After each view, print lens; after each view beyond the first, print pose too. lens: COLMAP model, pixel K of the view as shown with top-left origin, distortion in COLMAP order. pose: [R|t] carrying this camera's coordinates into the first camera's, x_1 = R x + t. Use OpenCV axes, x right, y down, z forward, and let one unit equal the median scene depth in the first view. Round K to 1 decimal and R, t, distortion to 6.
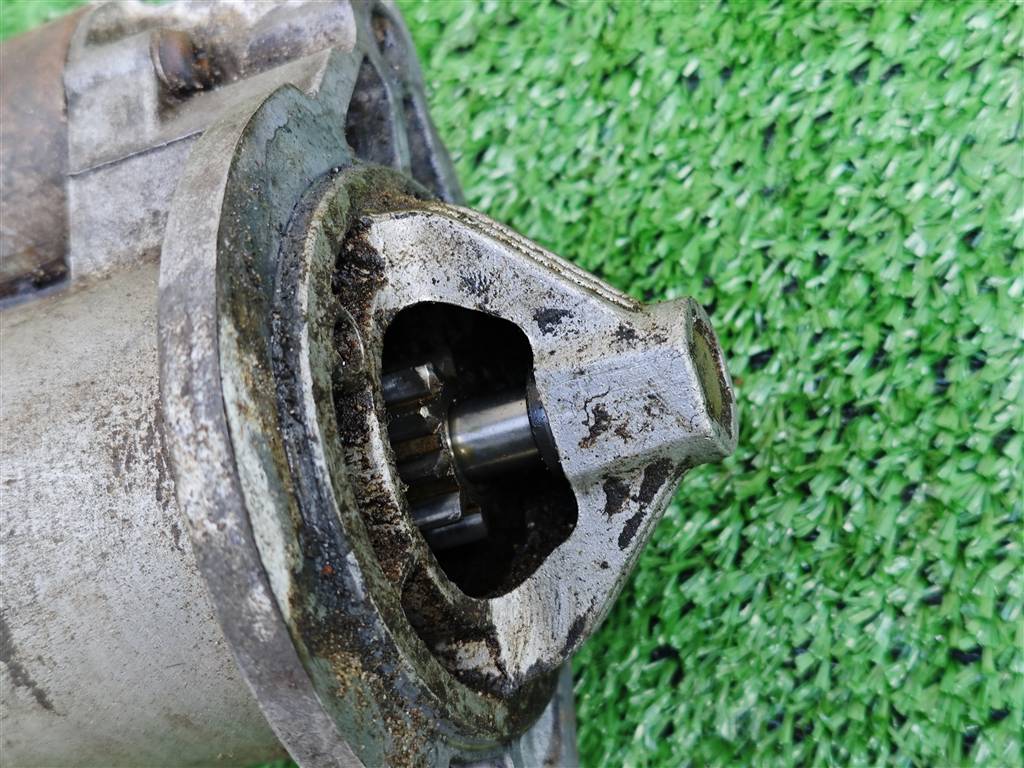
lens RADIAL K [[1414.6, 0, 517.1], [0, 1414.6, 433.6], [0, 0, 1]] dist [0.022735, -0.130965]
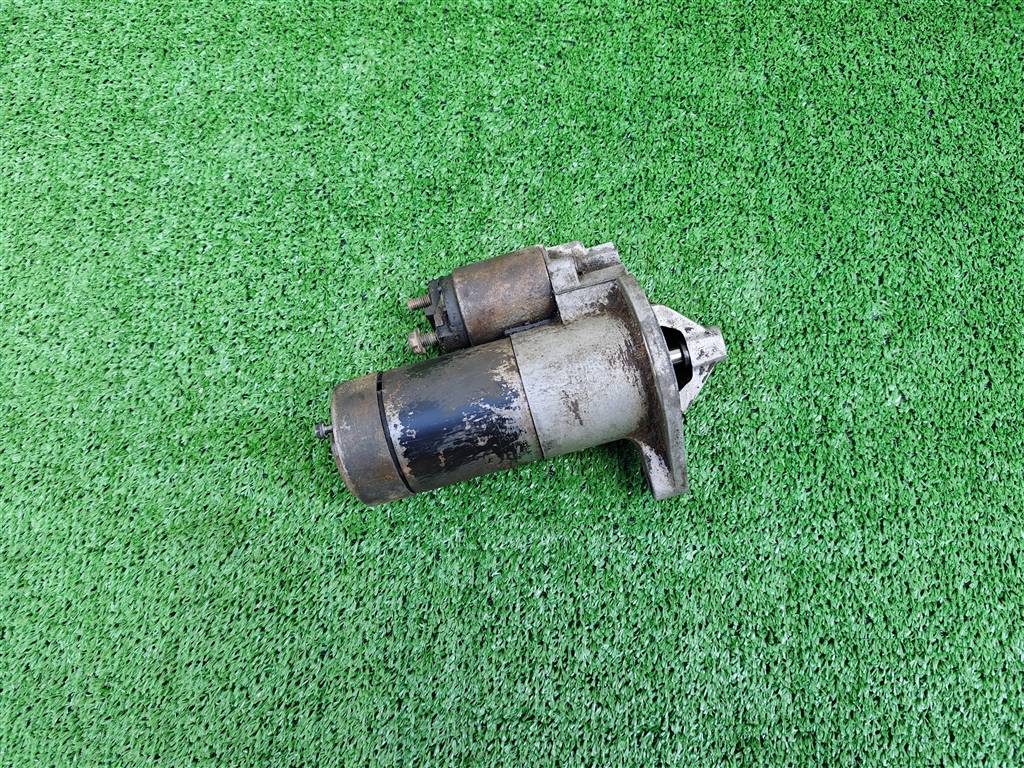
lens RADIAL K [[686.2, 0, 510.5], [0, 686.2, 398.5], [0, 0, 1]] dist [0.026570, -0.085275]
pose [[0.948460, -0.026917, 0.315750, -1.027628], [0.029843, 0.999545, -0.004436, 0.107942], [-0.315487, 0.013630, 0.948832, -0.728113]]
